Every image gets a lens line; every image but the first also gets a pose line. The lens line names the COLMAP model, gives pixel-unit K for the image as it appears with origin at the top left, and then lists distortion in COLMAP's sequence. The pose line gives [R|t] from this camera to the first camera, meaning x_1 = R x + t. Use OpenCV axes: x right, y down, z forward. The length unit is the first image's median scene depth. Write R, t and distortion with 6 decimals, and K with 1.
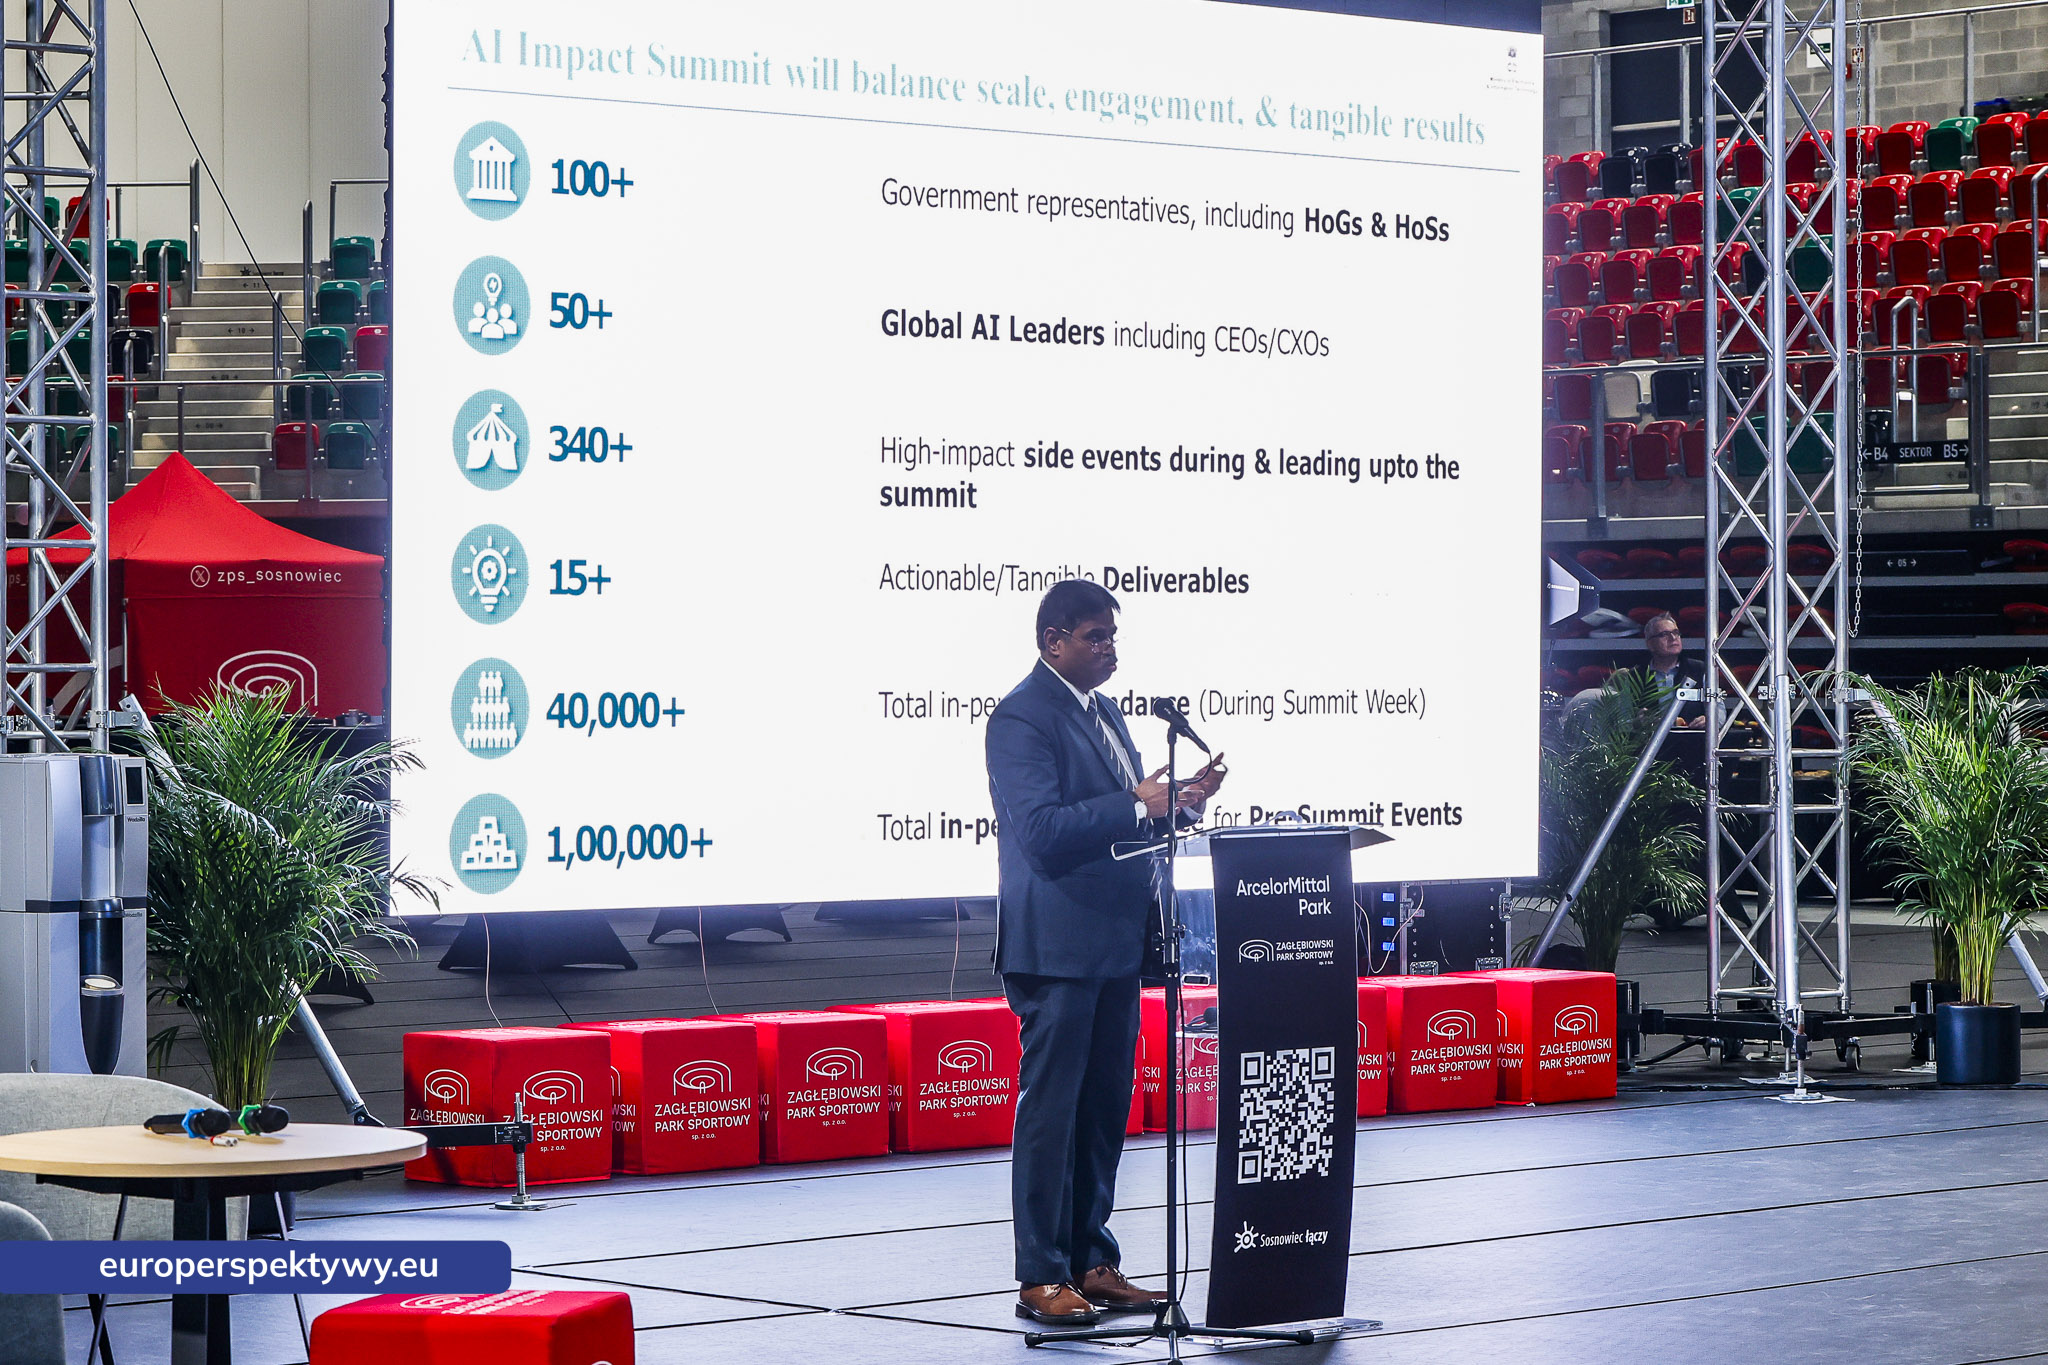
lens RADIAL K [[5790.9, 0, 1024.0], [0, 5790.9, 682.5], [0, 0, 1]] dist [0.027112, -1.266126]
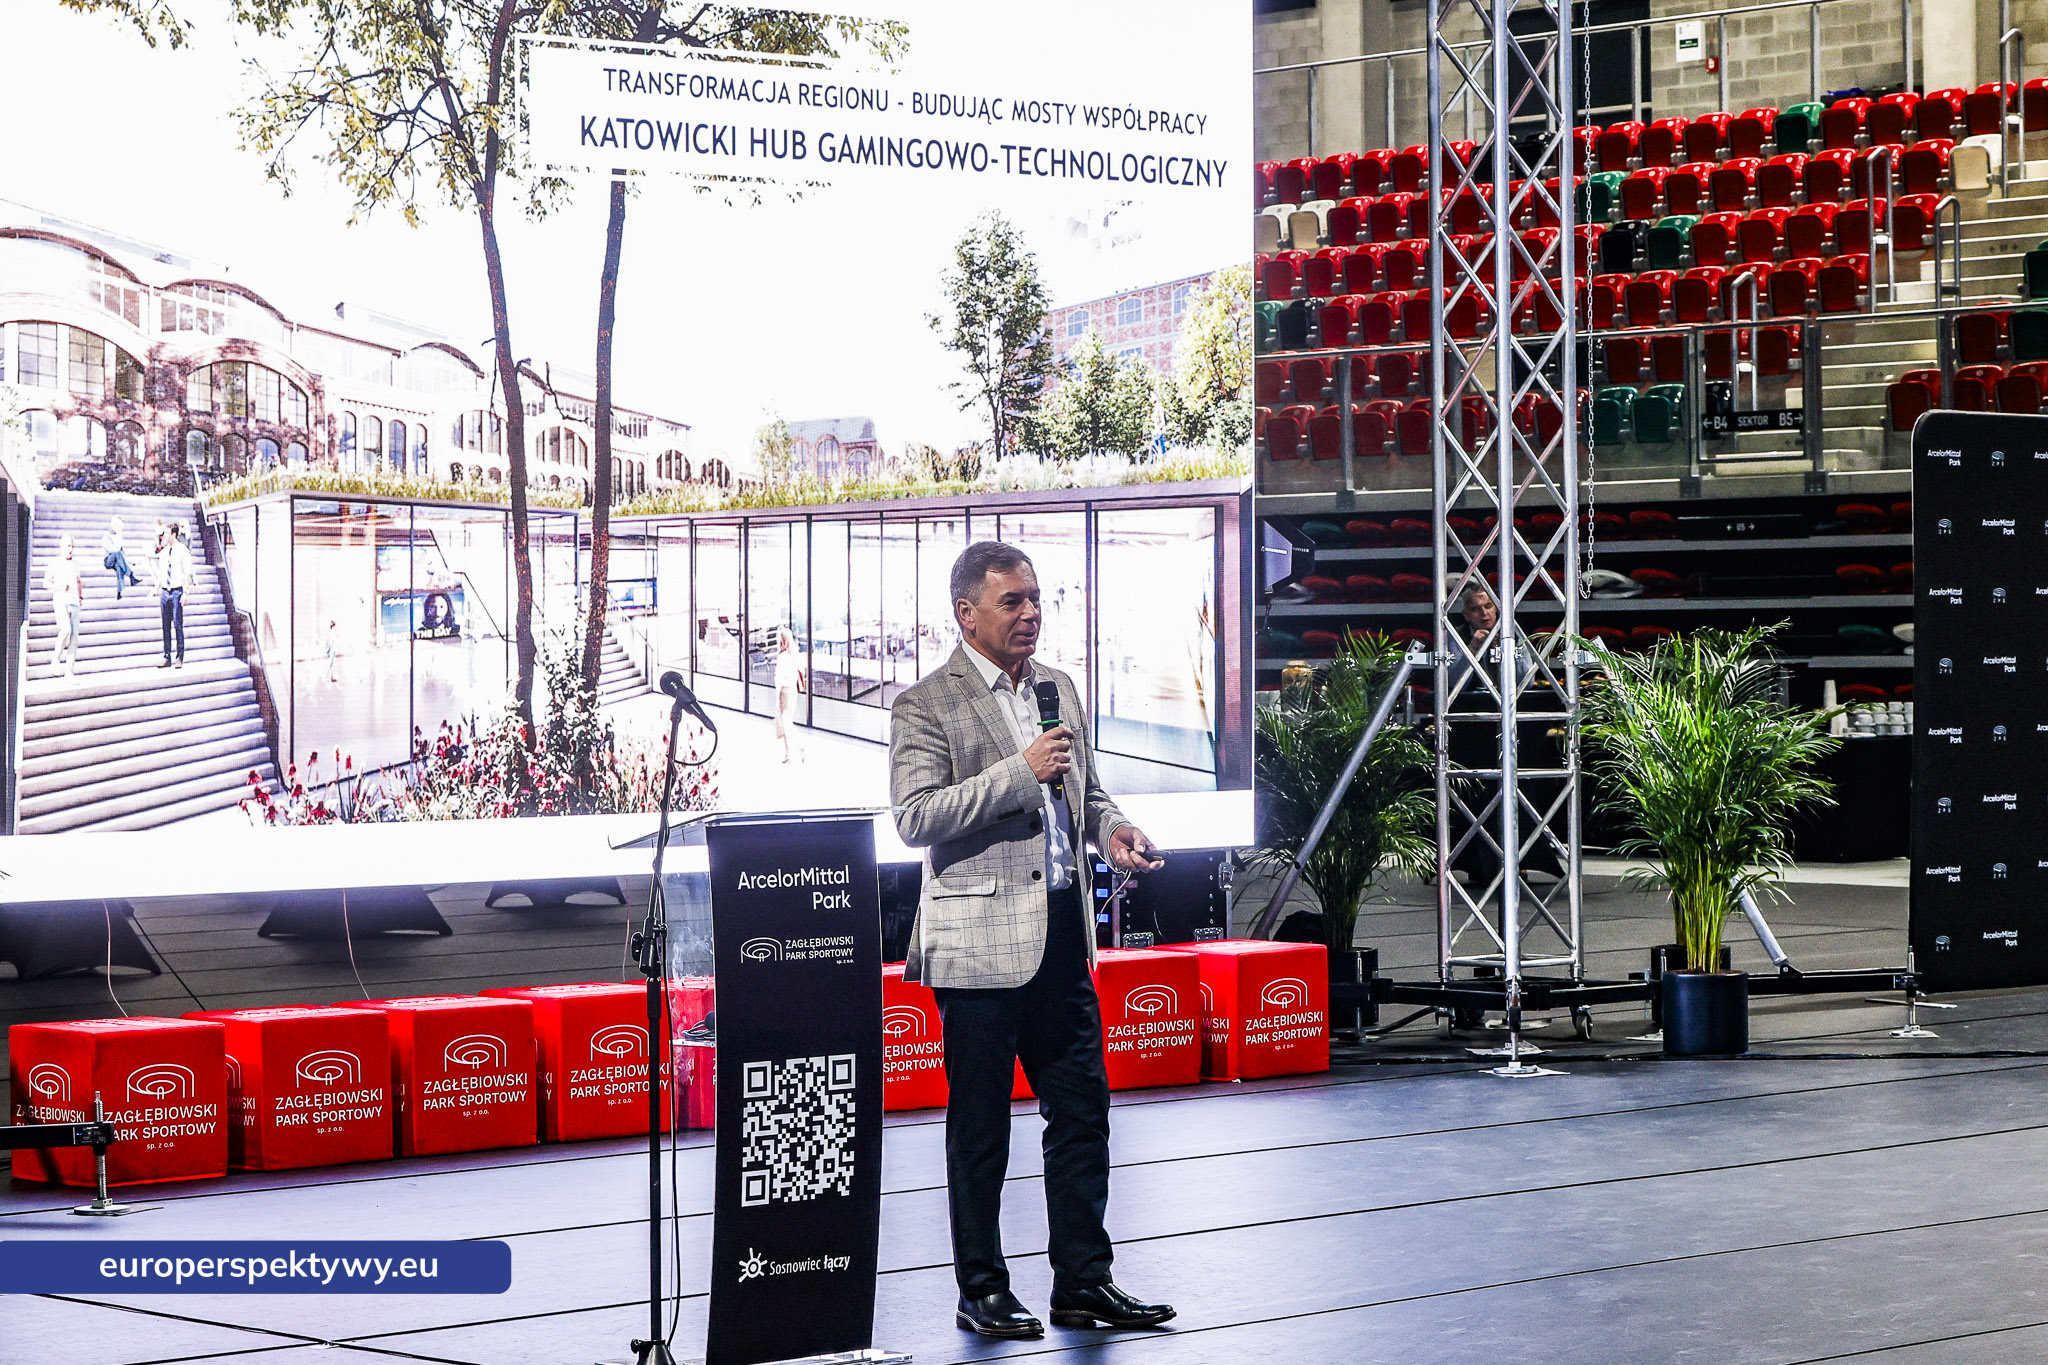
lens RADIAL K [[5228.1, 0, 1029.1], [0, 5228.1, 639.1], [0, 0, 1]] dist [-0.001457, -0.191196]
pose [[0.999955, -0.008365, -0.004429, 0.055387], [0.008360, 0.999964, -0.001253, -0.000657], [0.004440, 0.001216, 0.999989, 0.115846]]
